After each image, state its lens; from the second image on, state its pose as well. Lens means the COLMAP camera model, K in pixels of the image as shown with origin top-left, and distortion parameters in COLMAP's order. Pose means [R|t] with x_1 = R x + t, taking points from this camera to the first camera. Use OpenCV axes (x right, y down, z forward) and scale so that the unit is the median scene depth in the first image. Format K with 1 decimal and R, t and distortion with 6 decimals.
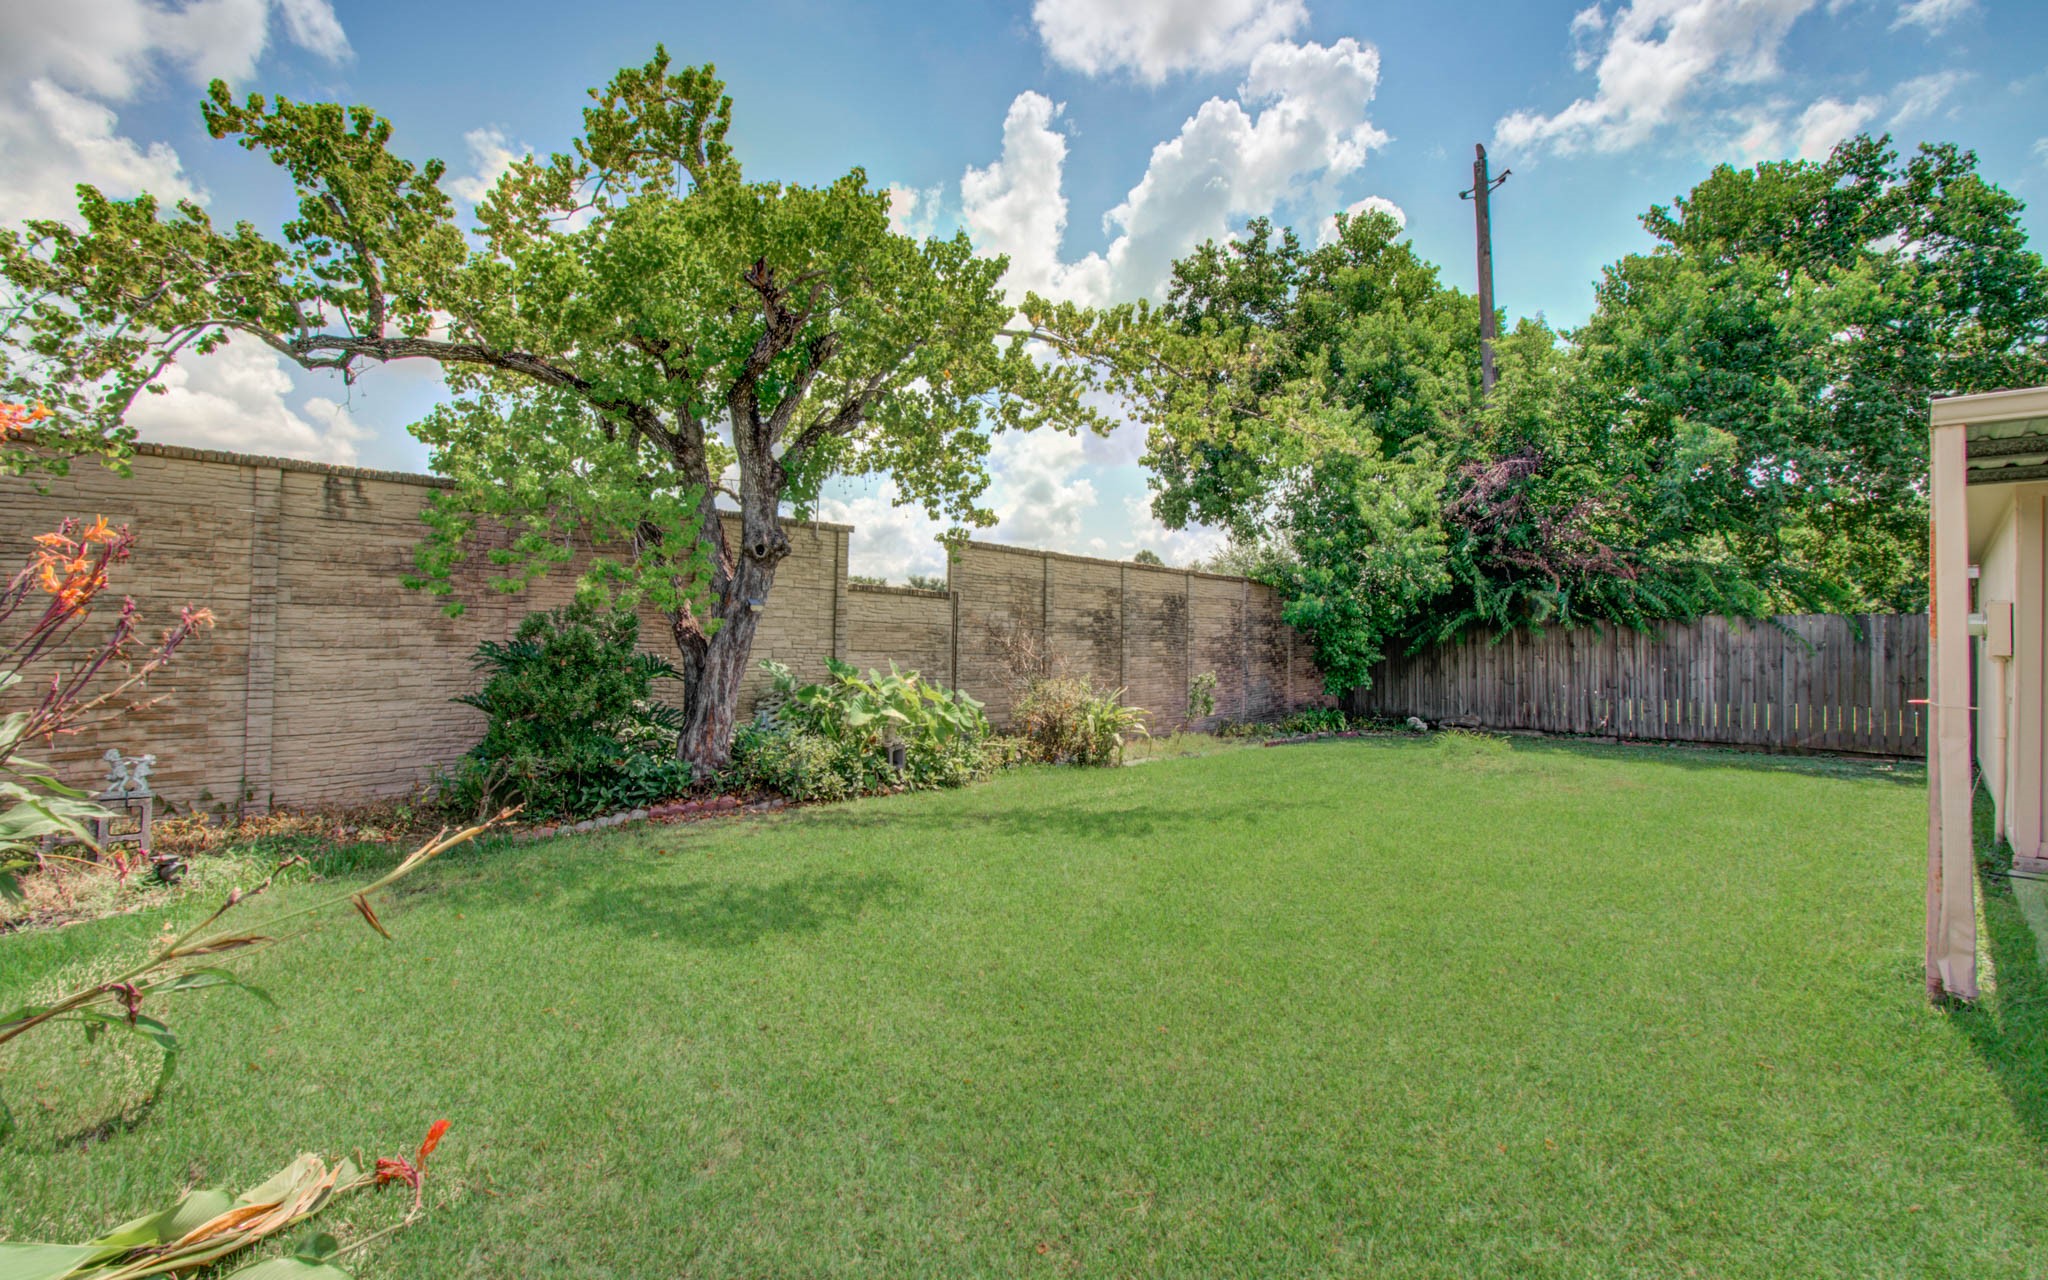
lens RADIAL K [[916.3, 0, 1024.0], [0, 916.3, 640.0], [0, 0, 1]] dist [0.014485, -0.000086]
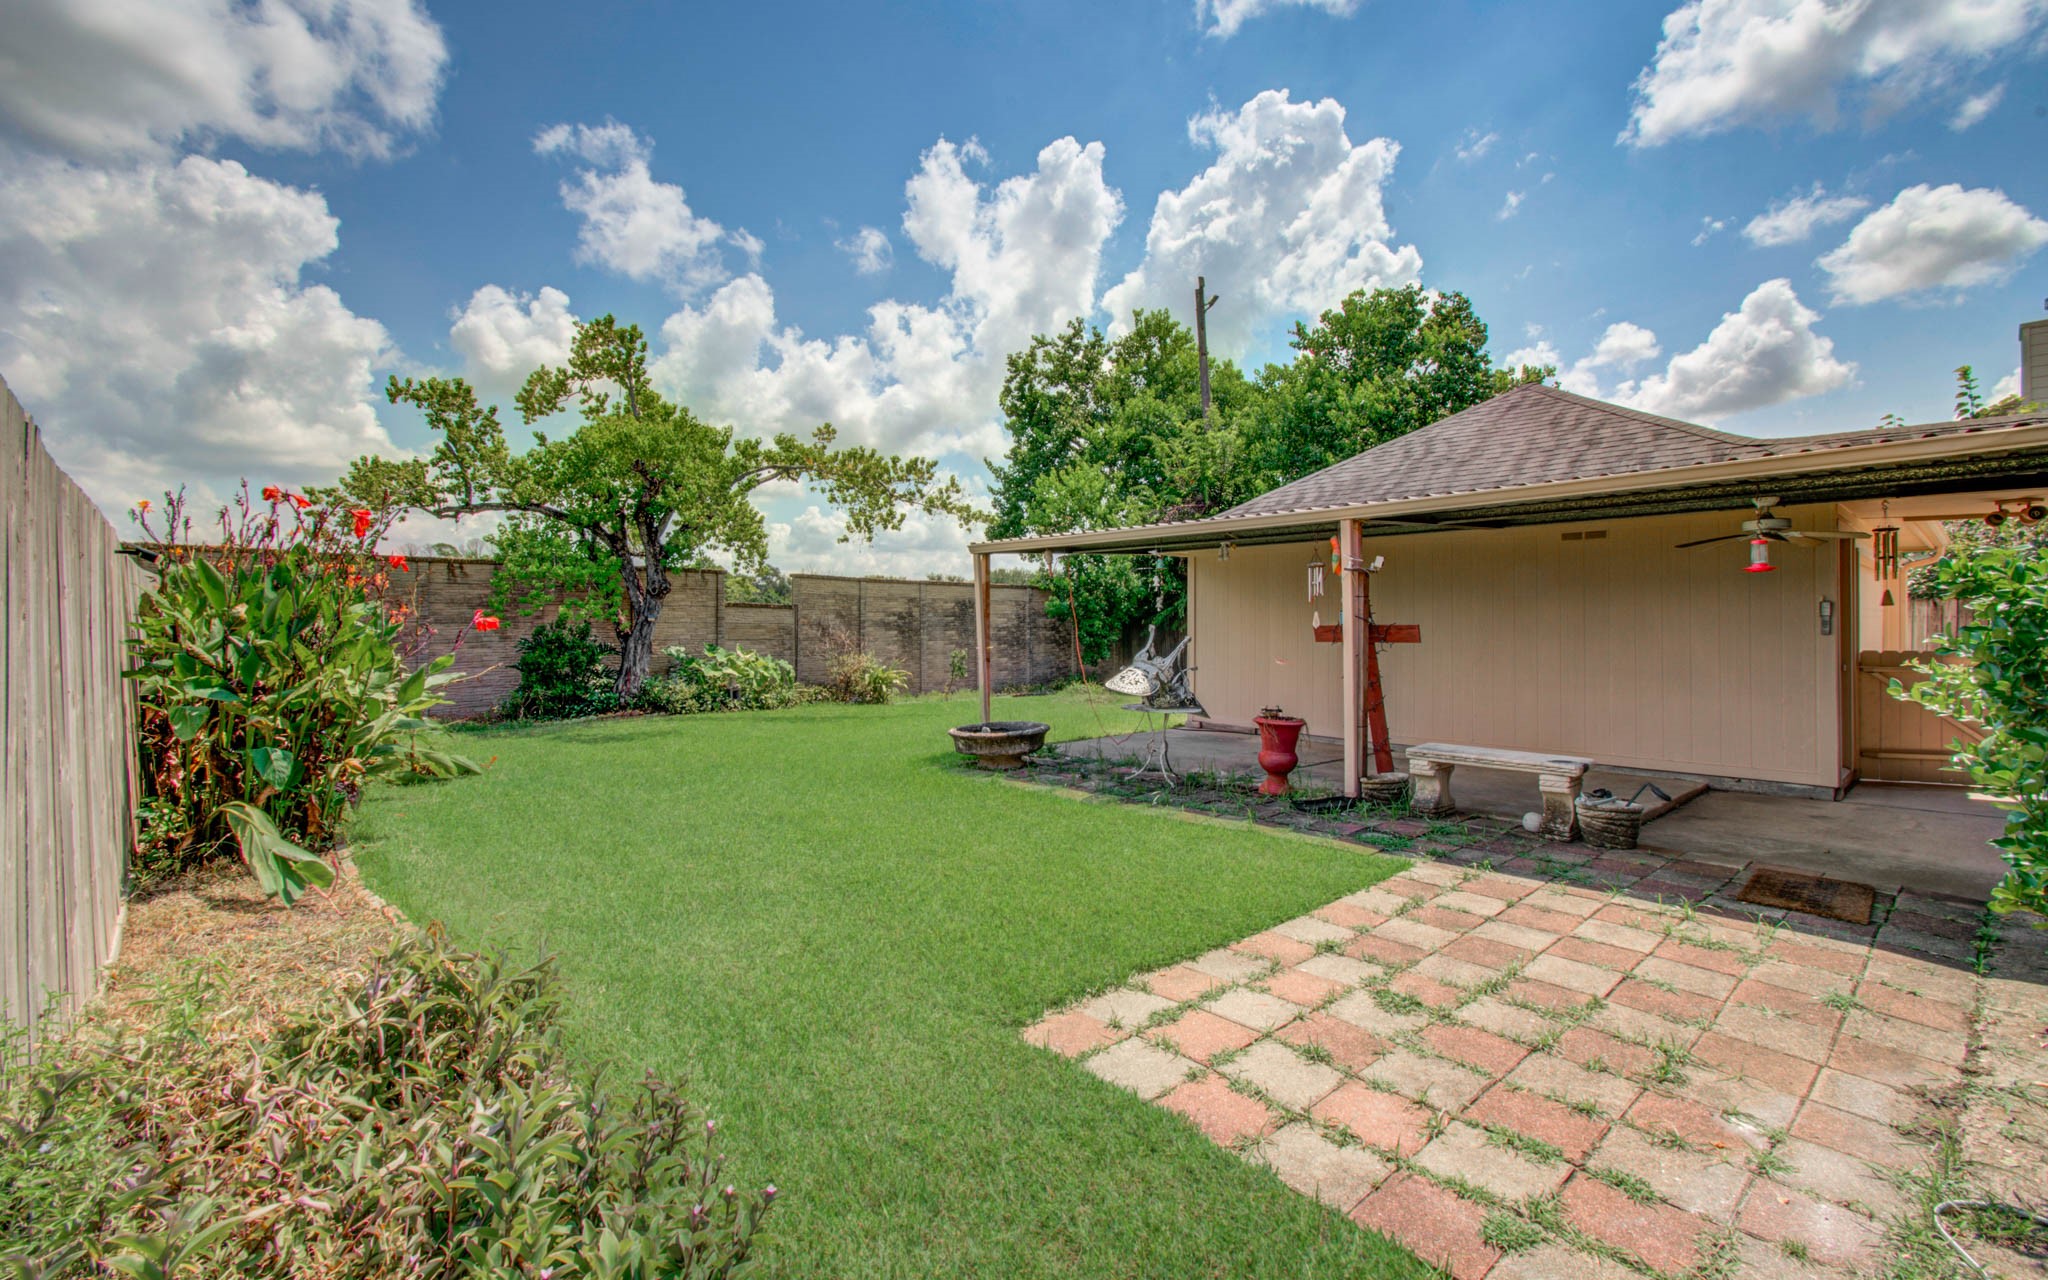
lens RADIAL K [[916.3, 0, 1024.0], [0, 916.3, 640.0], [0, 0, 1]] dist [0.014485, -0.000086]
pose [[0.997919, -0.022622, -0.060377, 0.580293], [0.023194, 0.999692, 0.008799, 0.010897], [0.060160, -0.010181, 0.998137, -0.869019]]
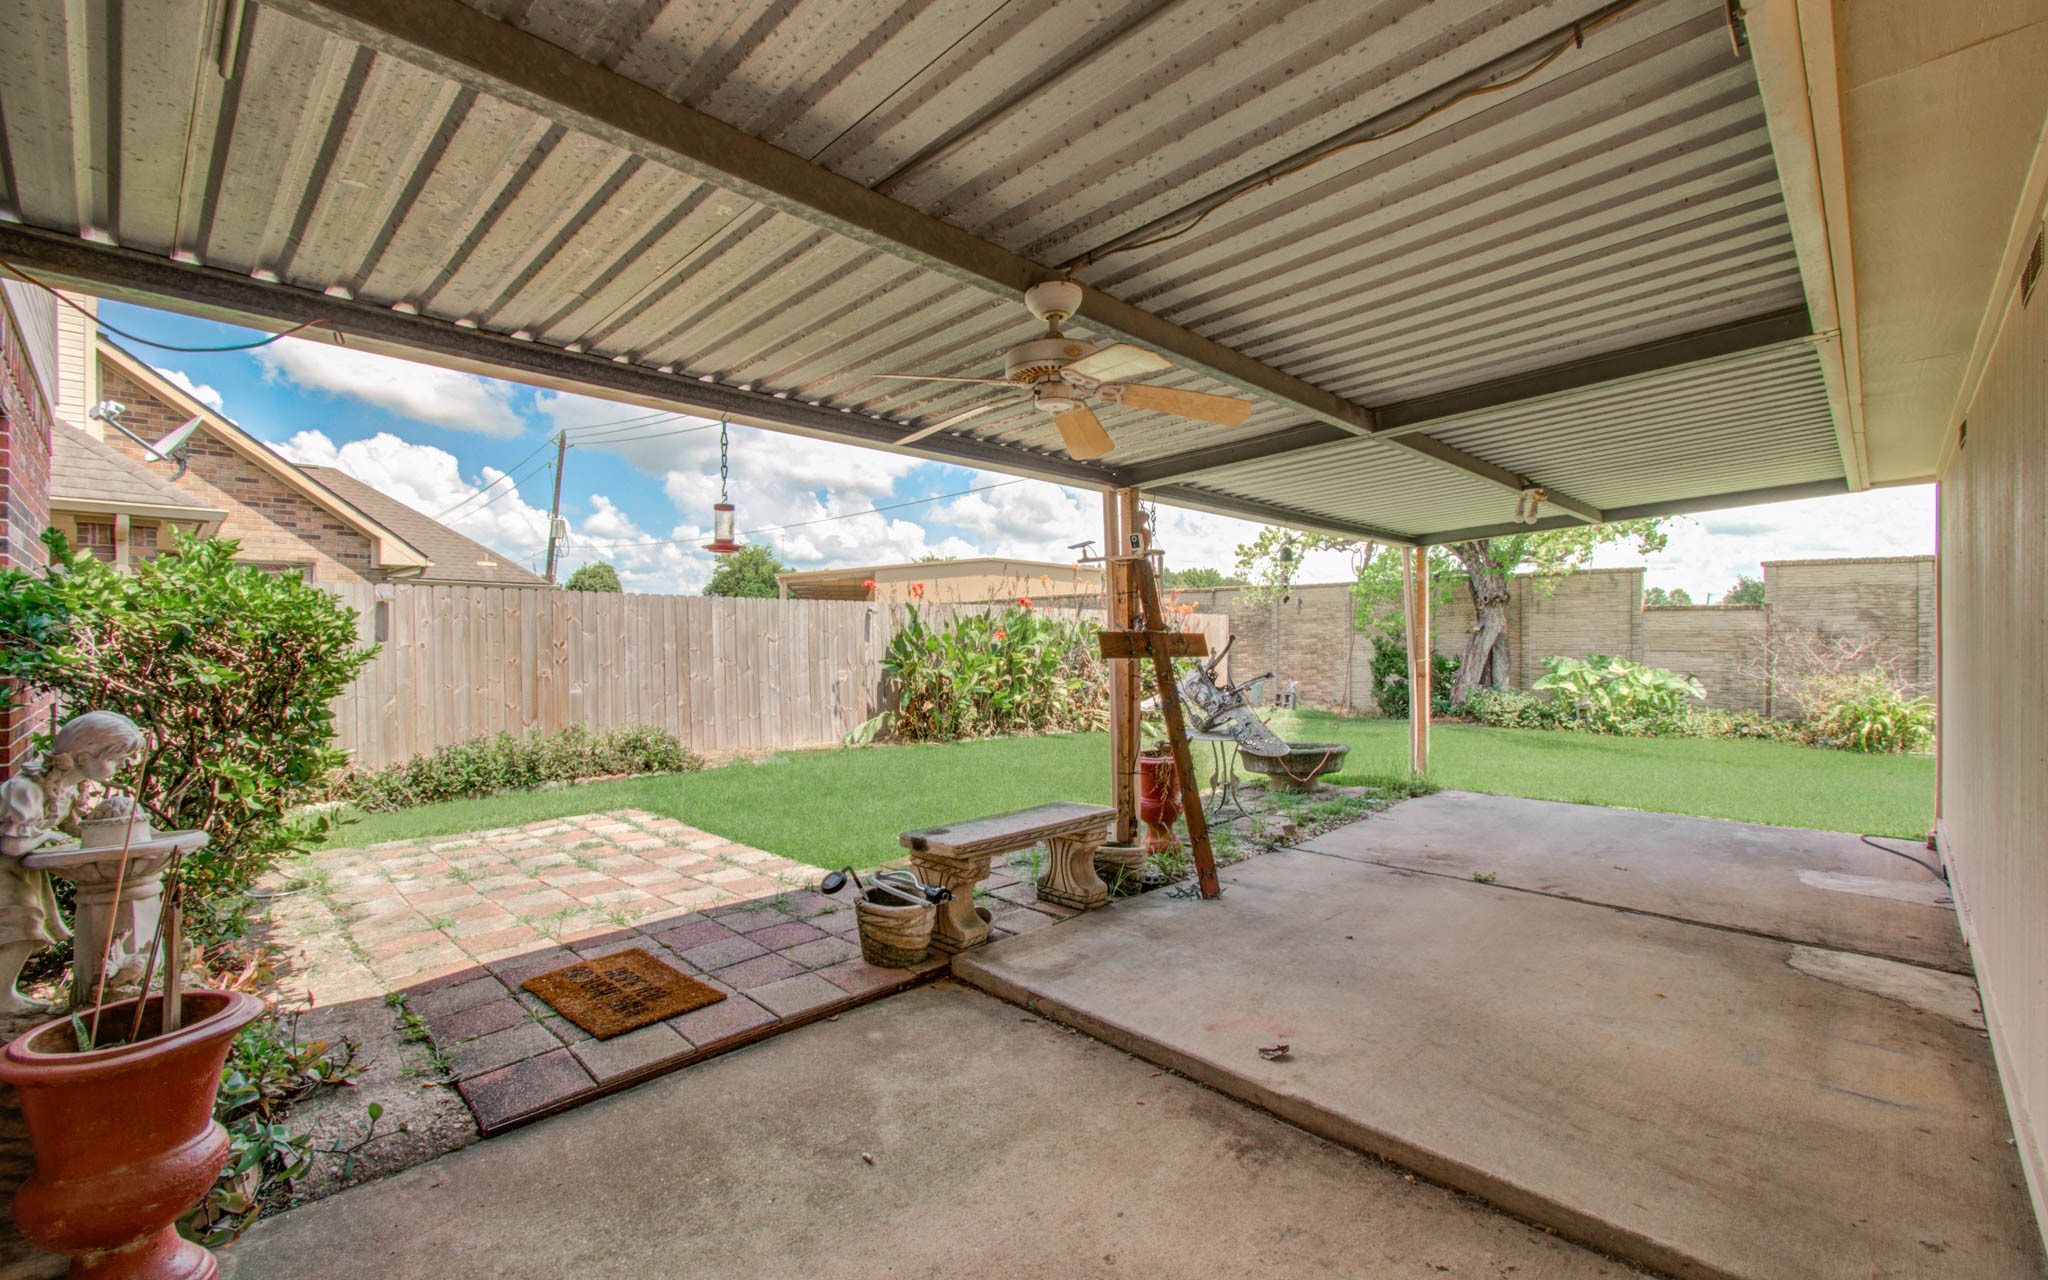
lens RADIAL K [[916.3, 0, 1024.0], [0, 916.3, 640.0], [0, 0, 1]] dist [0.014485, -0.000086]
pose [[-0.033344, -0.018818, -0.999267, 1.590892], [-0.001185, 0.999823, -0.018789, 0.027716], [0.999443, 0.000557, -0.033360, 0.052587]]
